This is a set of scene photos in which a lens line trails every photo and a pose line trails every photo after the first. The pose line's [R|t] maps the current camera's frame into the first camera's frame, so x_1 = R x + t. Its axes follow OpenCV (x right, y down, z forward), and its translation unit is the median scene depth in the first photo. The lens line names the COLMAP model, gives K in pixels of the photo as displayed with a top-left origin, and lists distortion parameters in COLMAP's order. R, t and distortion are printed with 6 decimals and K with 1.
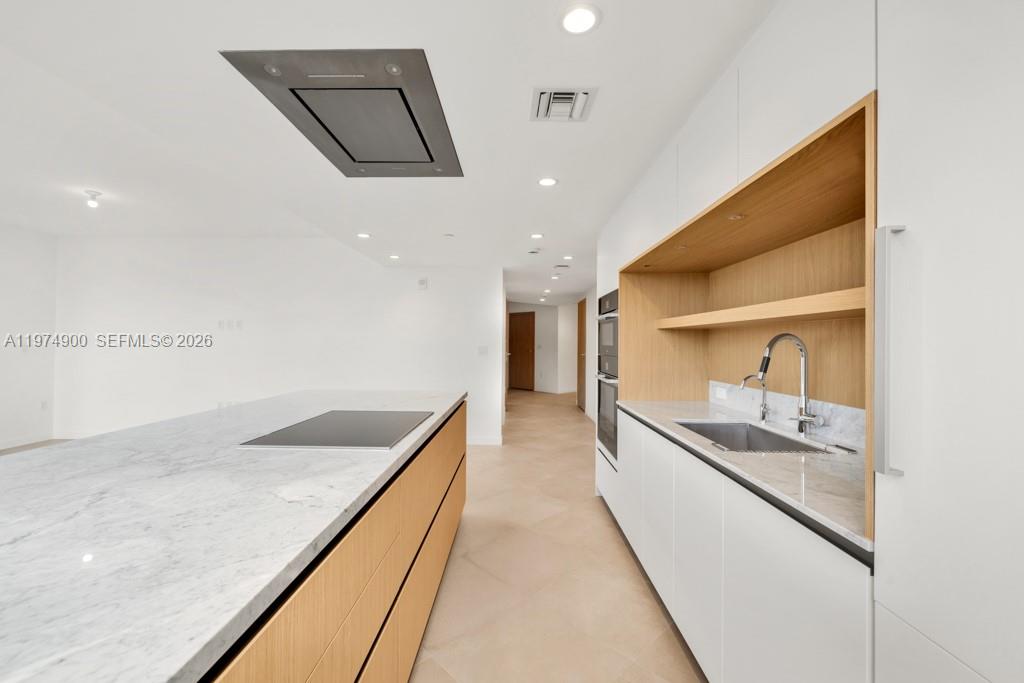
lens RADIAL K [[435.1, 0, 509.7], [0, 435.1, 343.8], [0, 0, 1]] dist [0.001415, 0.000129]
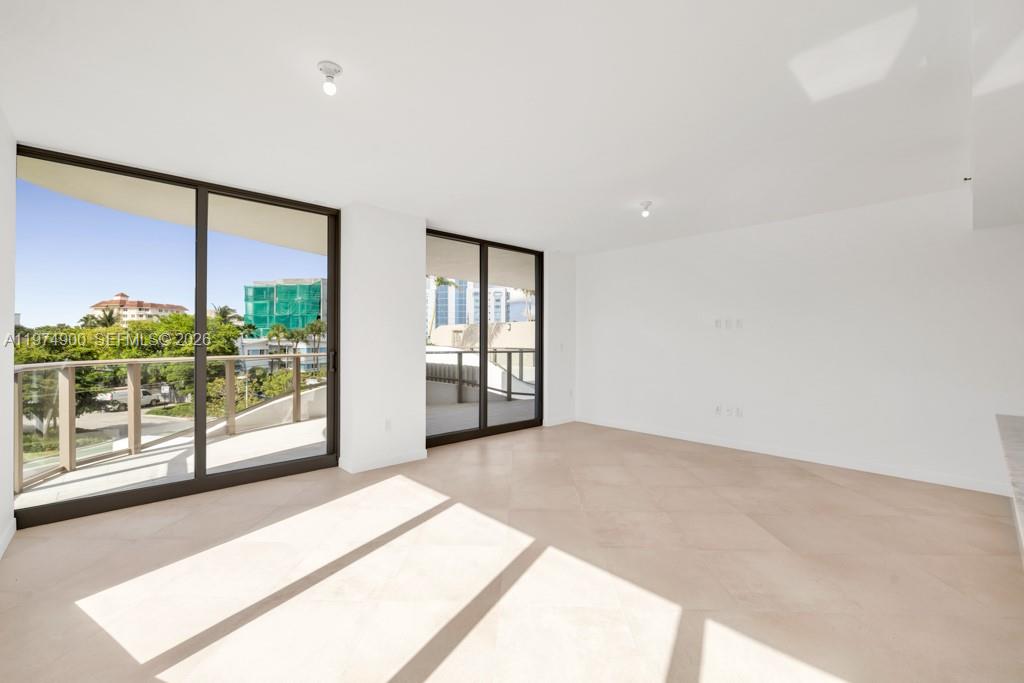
lens RADIAL K [[430.9, 0, 508.3], [0, 430.9, 337.0], [0, 0, 1]] dist [-0.001040, -0.000027]
pose [[0.688042, -0.007073, -0.725636, -0.567499], [-0.006605, 0.999850, -0.016008, 0.011813], [0.725641, 0.015806, 0.687892, 0.010865]]
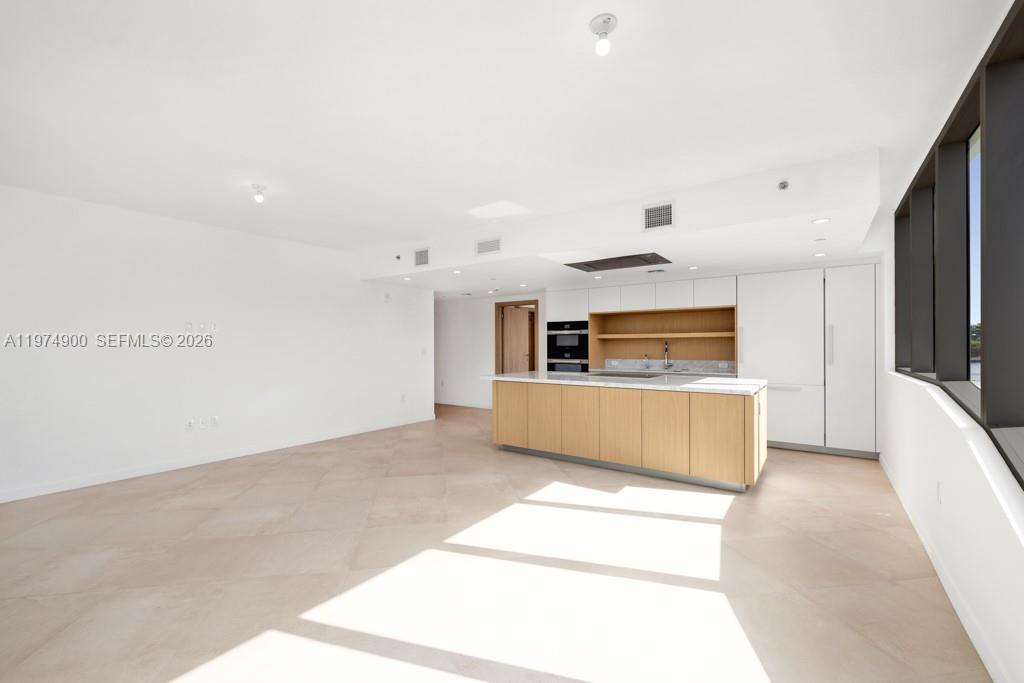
lens RADIAL K [[435.1, 0, 509.7], [0, 435.1, 343.8], [0, 0, 1]] dist [0.001415, 0.000129]
pose [[0.569012, -0.001582, 0.822327, -1.858651], [0.010759, 0.999927, -0.005521, 0.004857], [-0.822259, 0.011989, 0.568988, 0.033344]]
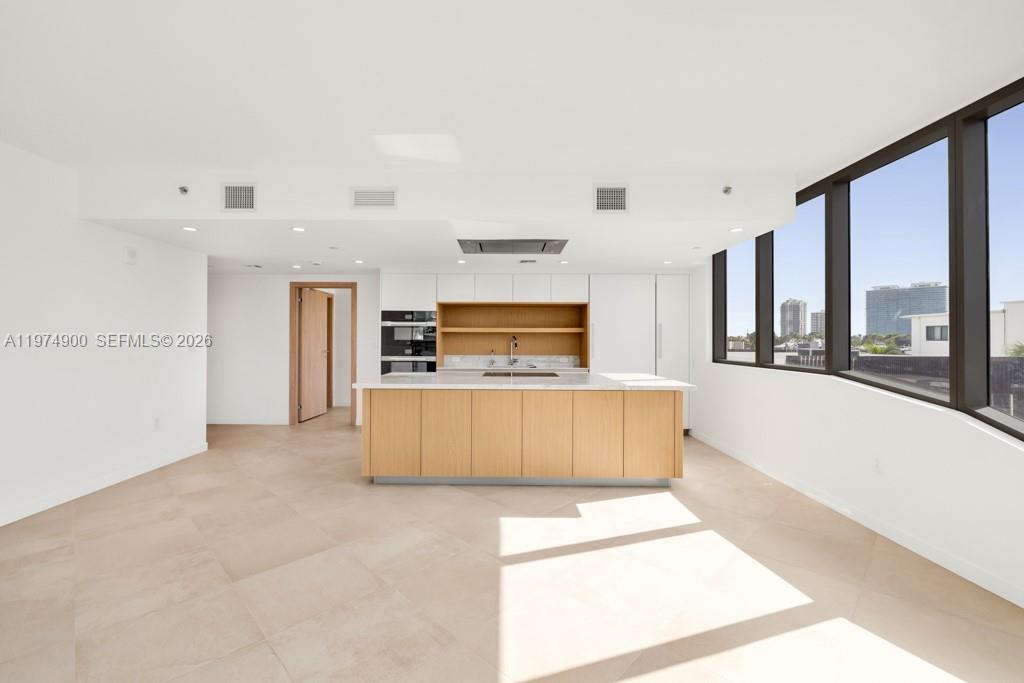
lens RADIAL K [[430.9, 0, 508.3], [0, 430.9, 337.0], [0, 0, 1]] dist [-0.001040, -0.000027]
pose [[-0.014100, 0.002859, 0.999897, -1.696763], [0.002545, 0.999993, -0.002824, -0.001134], [-0.999897, 0.002505, -0.014107, 0.694323]]
